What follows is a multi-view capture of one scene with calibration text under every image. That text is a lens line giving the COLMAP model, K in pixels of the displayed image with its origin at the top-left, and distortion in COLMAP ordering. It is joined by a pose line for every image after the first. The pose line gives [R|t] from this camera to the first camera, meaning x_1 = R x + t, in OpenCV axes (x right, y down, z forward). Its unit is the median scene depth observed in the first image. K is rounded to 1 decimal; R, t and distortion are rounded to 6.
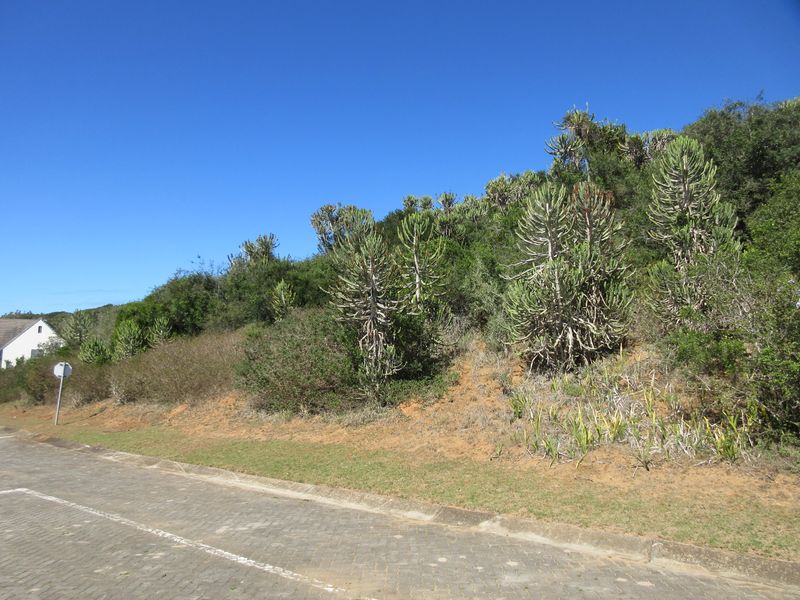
lens RADIAL K [[613.0, 0, 402.9], [0, 613.0, 298.1], [0, 0, 1]] dist [0.020495, 0.006055]
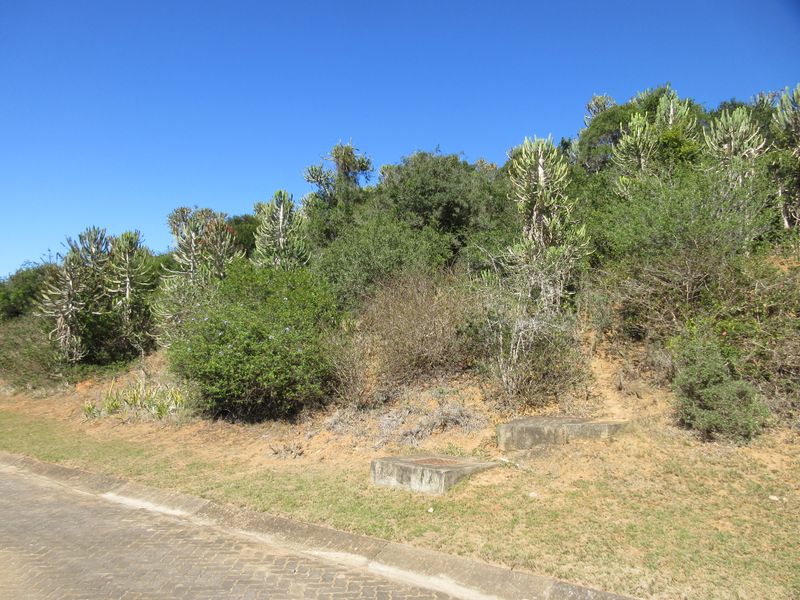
lens RADIAL K [[613.0, 0, 398.1], [0, 613.0, 296.9], [0, 0, 1]] dist [0.020495, 0.006055]
pose [[0.998304, 0.039206, 0.043031, 0.574718], [-0.039636, 0.999172, 0.009185, -0.043977], [-0.042636, -0.010875, 0.999031, -0.305546]]
